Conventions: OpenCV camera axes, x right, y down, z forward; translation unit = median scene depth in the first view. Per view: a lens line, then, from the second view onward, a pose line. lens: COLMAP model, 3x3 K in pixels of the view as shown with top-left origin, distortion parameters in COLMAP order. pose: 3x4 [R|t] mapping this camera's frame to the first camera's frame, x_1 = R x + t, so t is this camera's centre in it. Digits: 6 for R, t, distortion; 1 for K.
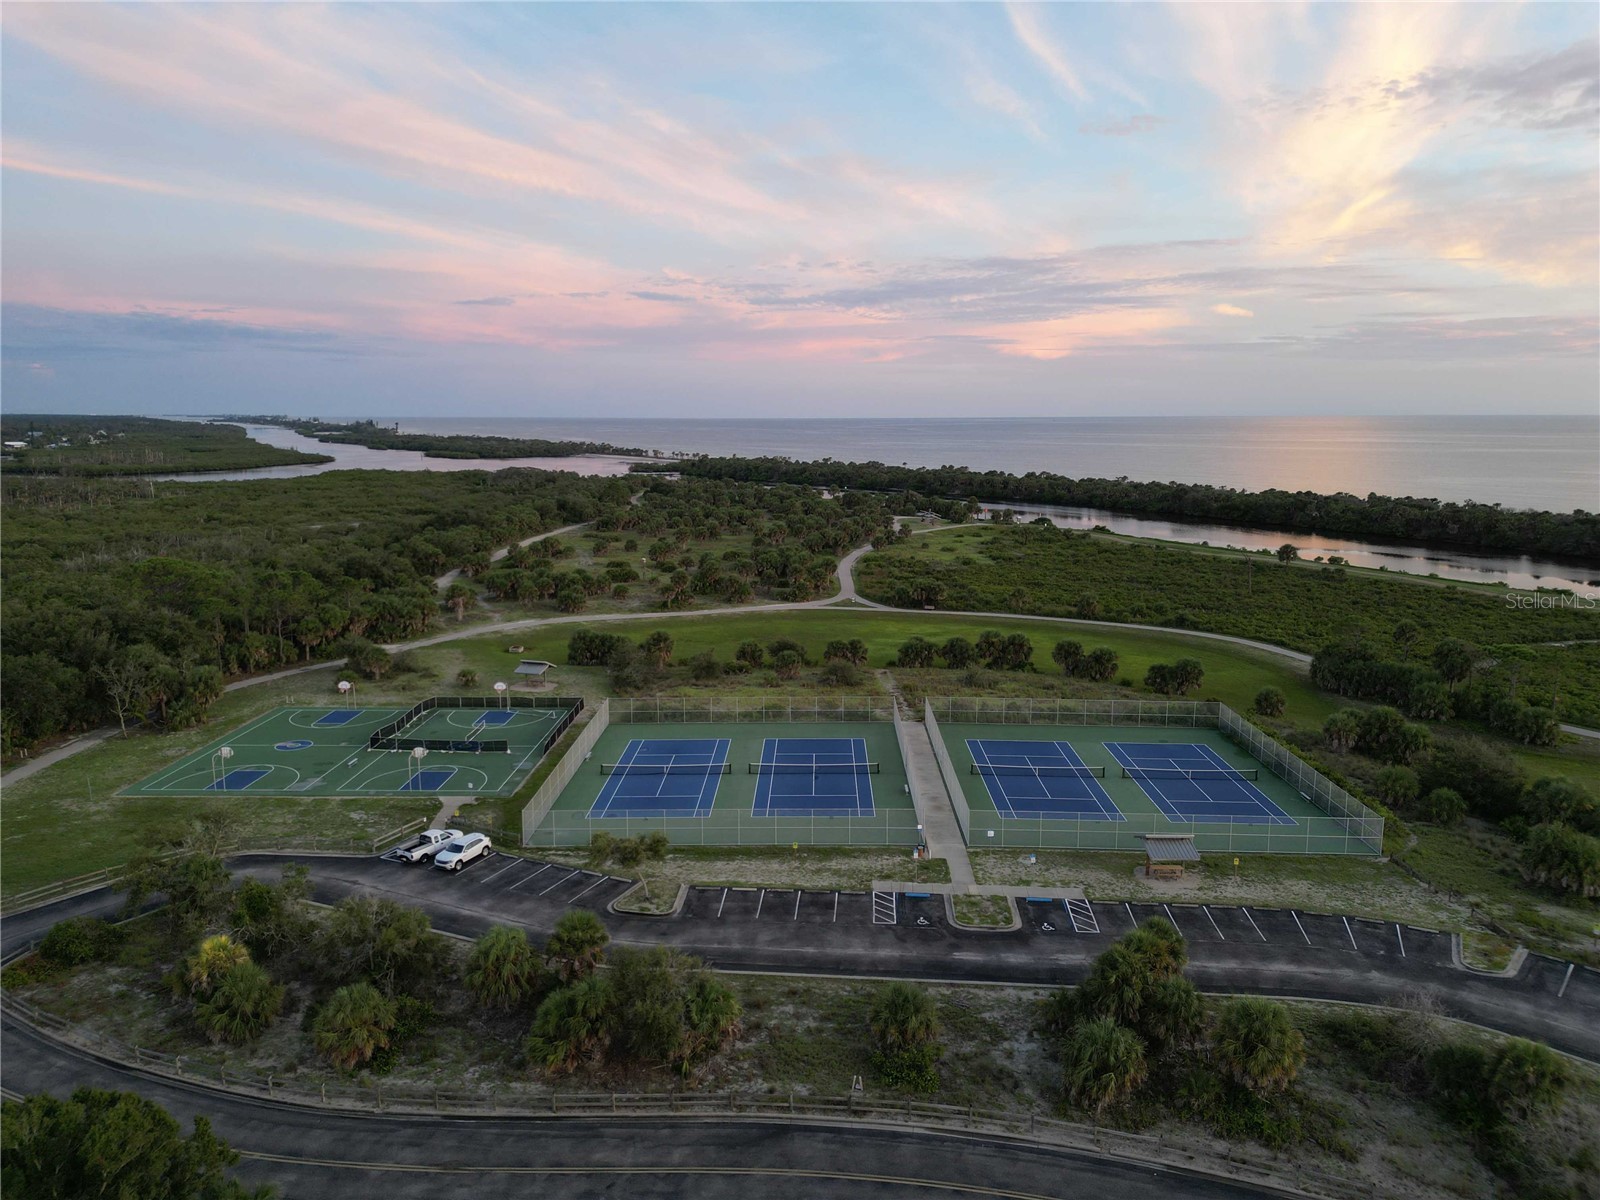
lens RADIAL K [[1116.4, 0, 800.0], [0, 1116.4, 600.0], [0, 0, 1]] dist [0.049145, -0.042986]
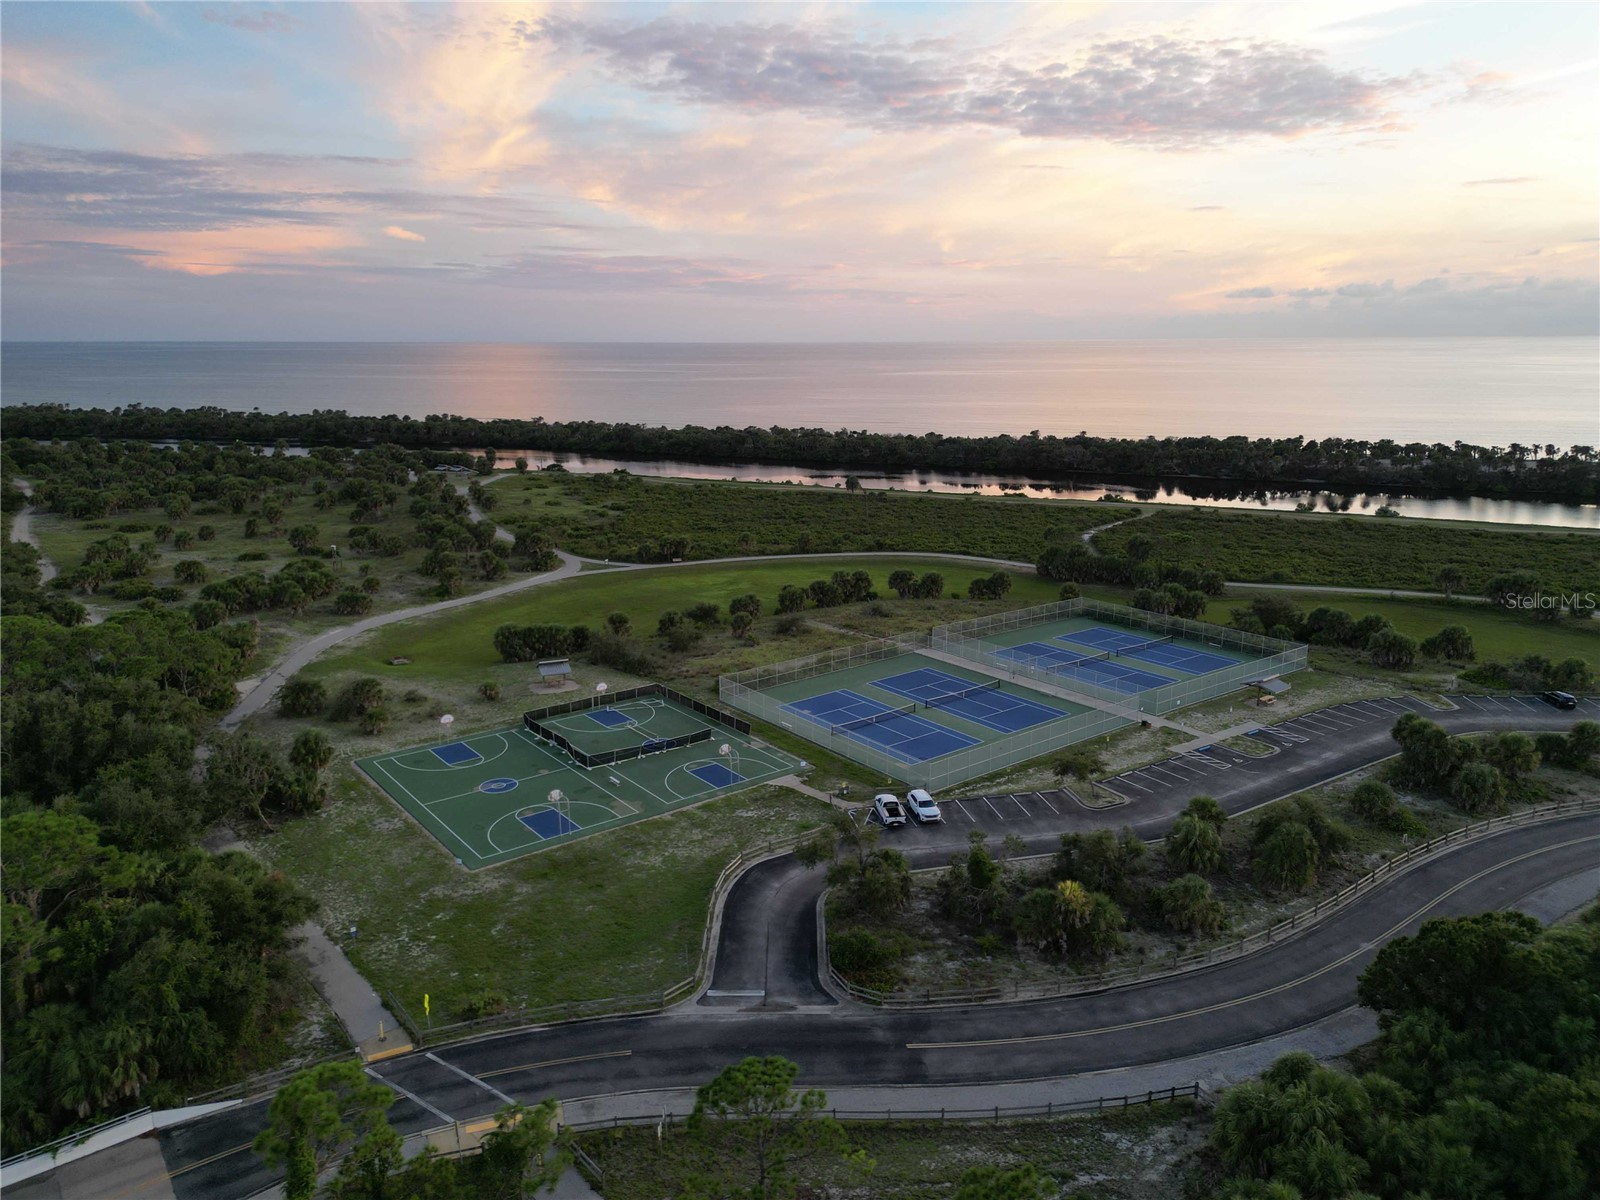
lens RADIAL K [[1116.4, 0, 800.0], [0, 1116.4, 600.0], [0, 0, 1]] dist [0.049145, -0.042986]
pose [[0.774709, -0.143175, 0.615895, -0.960855], [0.103616, 0.989606, 0.099716, -0.104176], [-0.623770, -0.013435, 0.781492, 0.155279]]
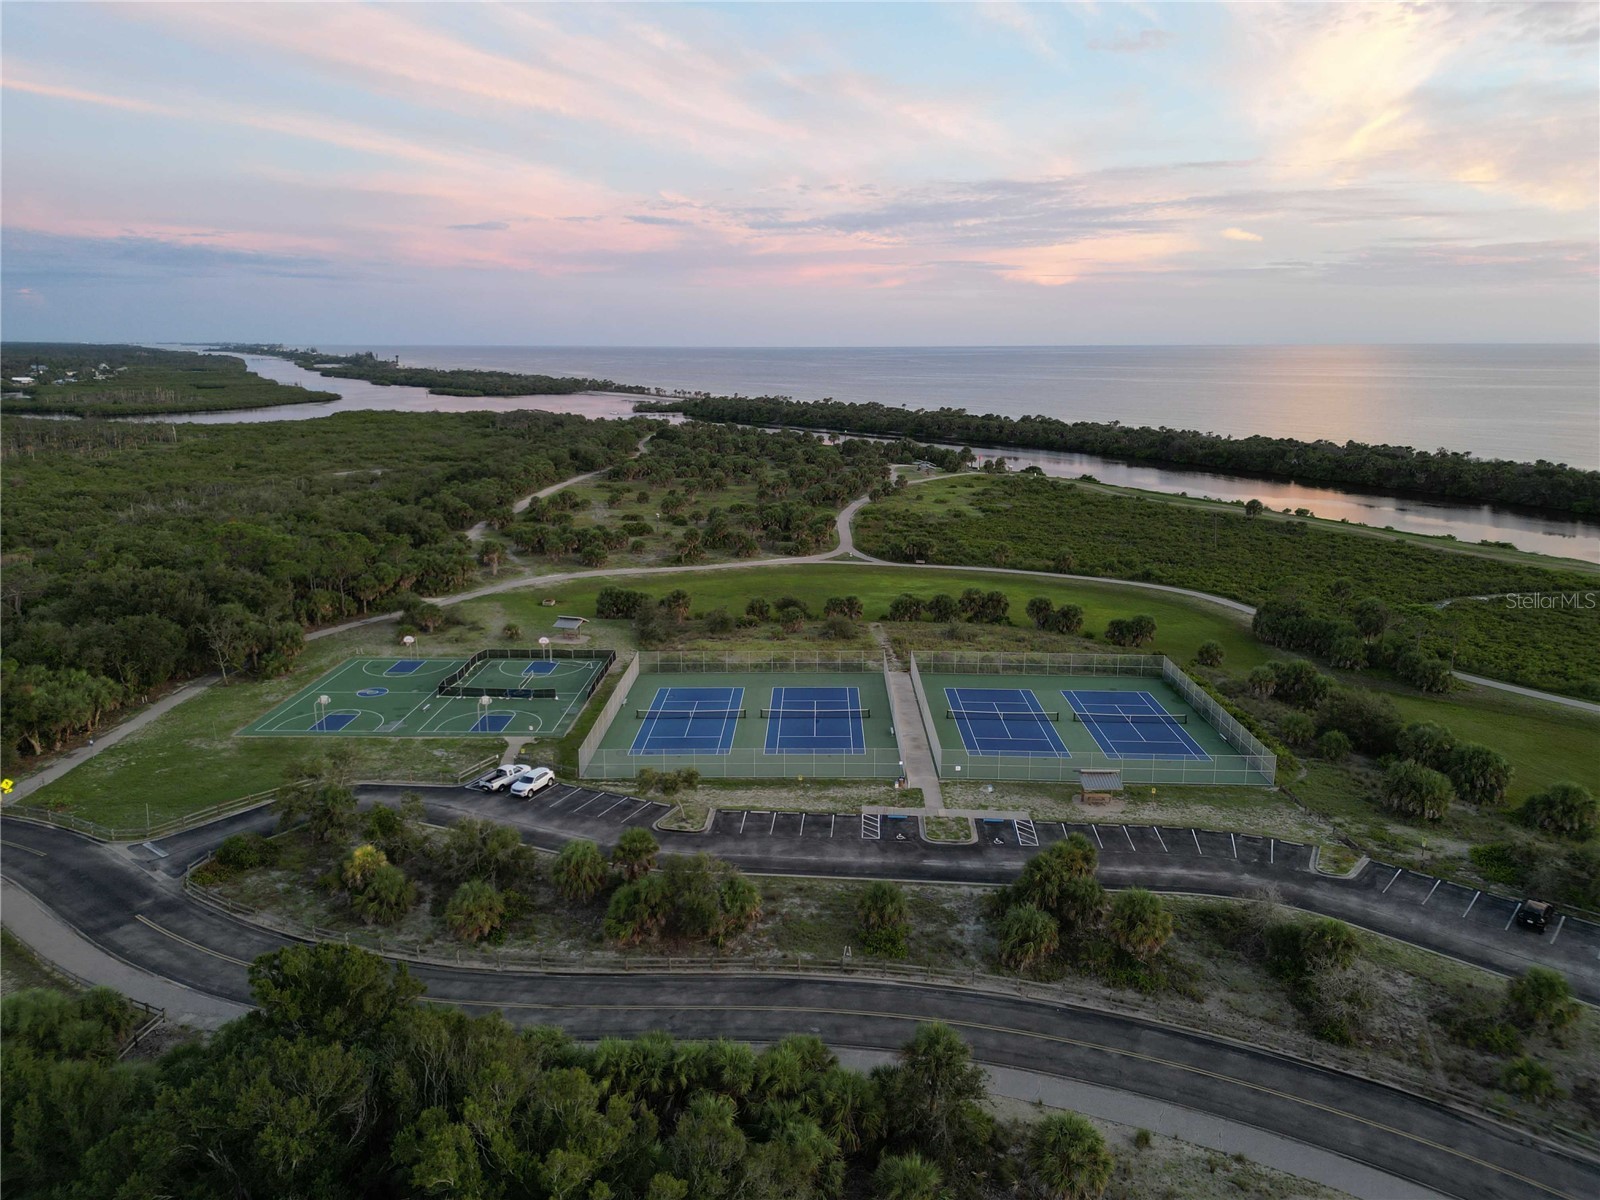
lens RADIAL K [[1116.4, 0, 800.0], [0, 1116.4, 600.0], [0, 0, 1]] dist [0.049145, -0.042986]
pose [[1.000000, 0.000518, -0.000122, -0.003984], [-0.000510, 0.998101, 0.061597, -0.047326], [0.000154, -0.061597, 0.998101, -0.197180]]
